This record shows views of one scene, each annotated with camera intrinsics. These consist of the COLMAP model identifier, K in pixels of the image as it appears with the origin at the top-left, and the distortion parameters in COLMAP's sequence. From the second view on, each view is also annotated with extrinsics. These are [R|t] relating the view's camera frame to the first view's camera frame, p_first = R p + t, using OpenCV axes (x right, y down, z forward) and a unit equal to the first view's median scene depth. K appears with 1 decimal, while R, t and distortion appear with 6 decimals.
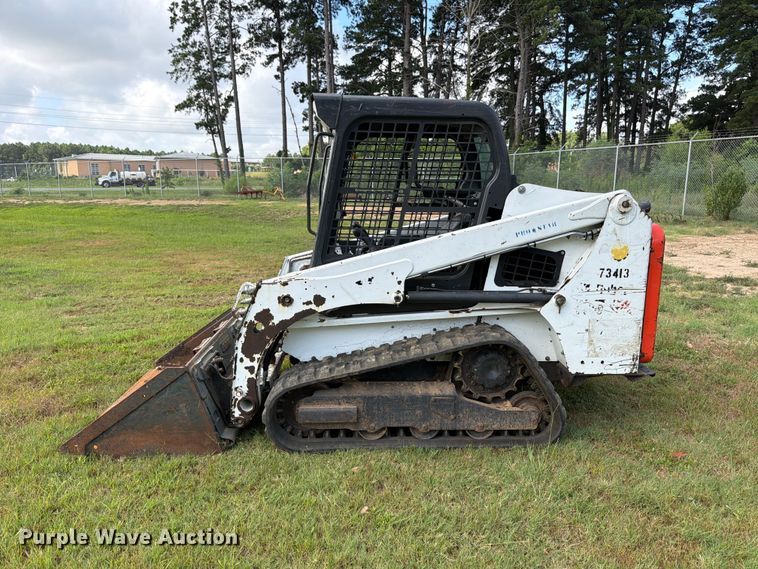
lens RADIAL K [[537.5, 0, 379.0], [0, 537.5, 284.5], [0, 0, 1]] dist [0.058009, -0.076989]
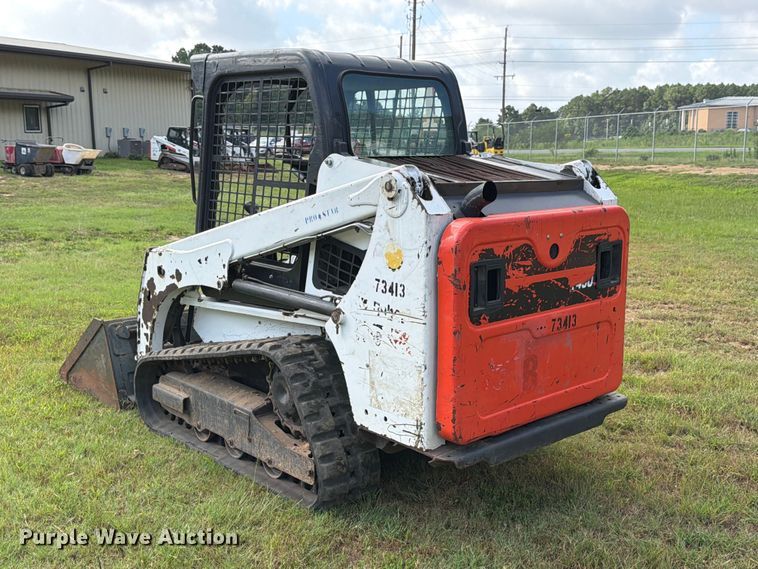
lens RADIAL K [[845.5, 0, 403.4], [0, 845.5, 286.3], [0, 0, 1]] dist [0.138086, -0.483026]
pose [[0.633802, 0.126076, -0.763151, 1.249020], [-0.136776, 0.989347, 0.049851, -0.077997], [0.761306, 0.072785, 0.644294, 0.335867]]
